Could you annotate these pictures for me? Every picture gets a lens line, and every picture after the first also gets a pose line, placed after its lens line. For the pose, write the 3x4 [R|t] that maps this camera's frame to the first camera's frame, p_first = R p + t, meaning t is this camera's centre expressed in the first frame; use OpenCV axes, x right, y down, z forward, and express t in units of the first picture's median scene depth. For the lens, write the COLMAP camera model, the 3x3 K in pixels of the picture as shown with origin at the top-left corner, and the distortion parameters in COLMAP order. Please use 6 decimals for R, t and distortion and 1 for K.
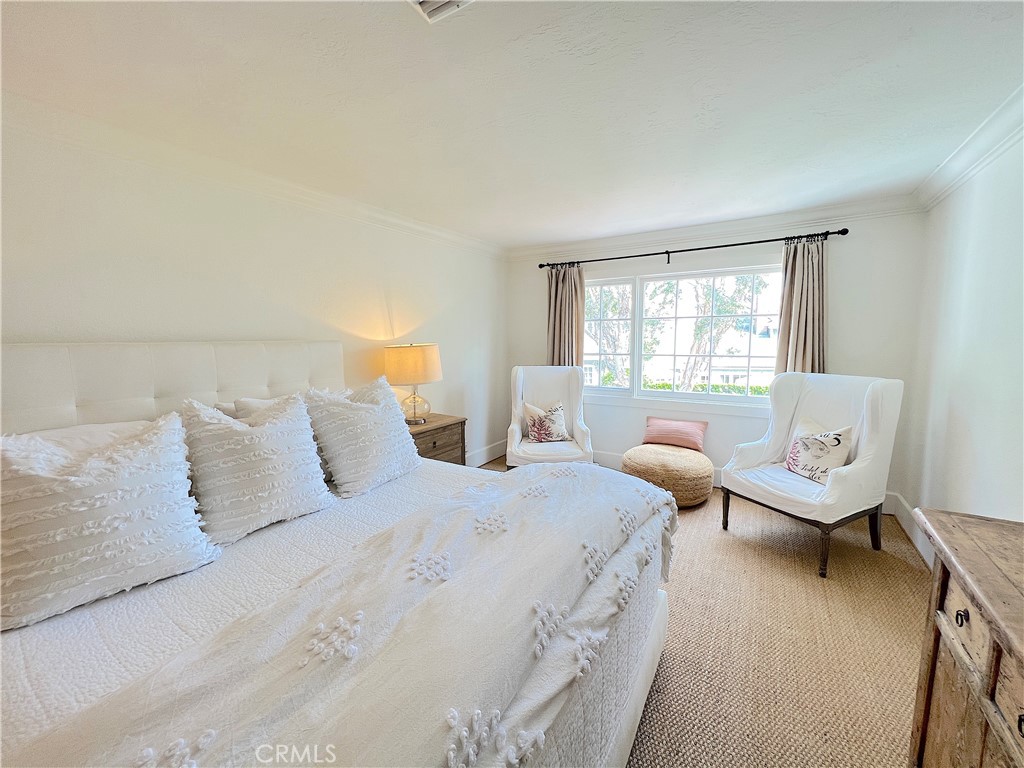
lens RADIAL K [[410.3, 0, 512.0], [0, 410.3, 384.0], [0, 0, 1]] dist [0.002012, -0.002642]
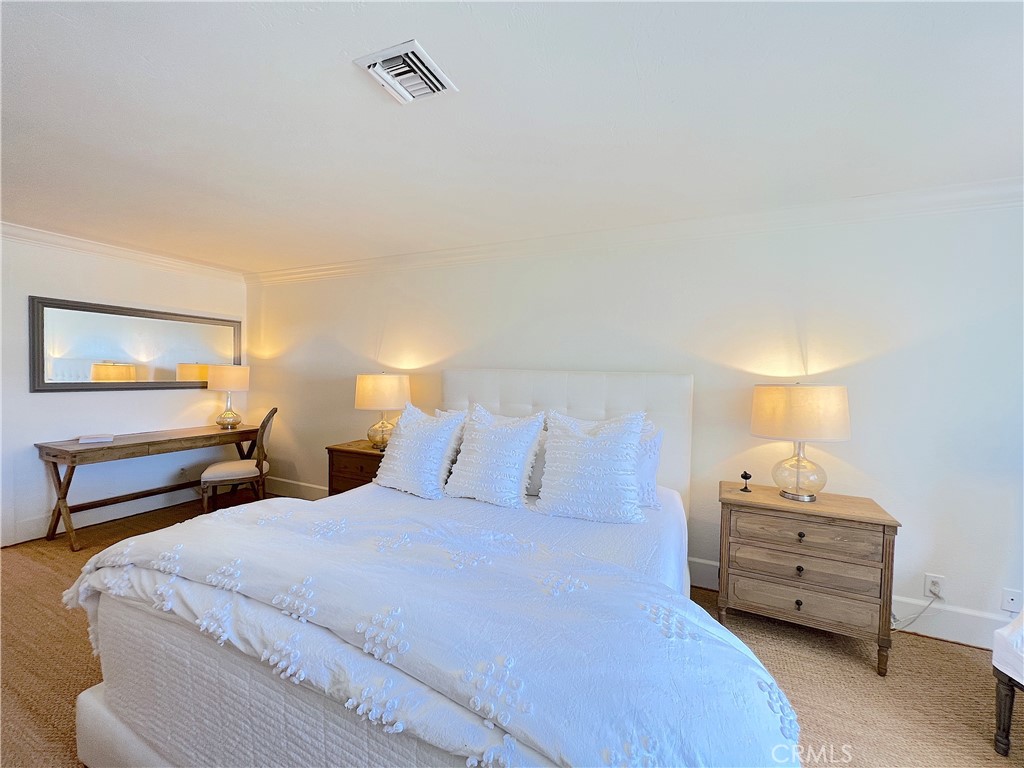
lens RADIAL K [[410.3, 0, 512.0], [0, 410.3, 384.0], [0, 0, 1]] dist [0.002012, -0.002642]
pose [[0.118314, 0.034332, -0.992383, 0.367332], [-0.139196, 0.990107, 0.017658, -0.036029], [0.983172, 0.136047, 0.121922, 0.424226]]
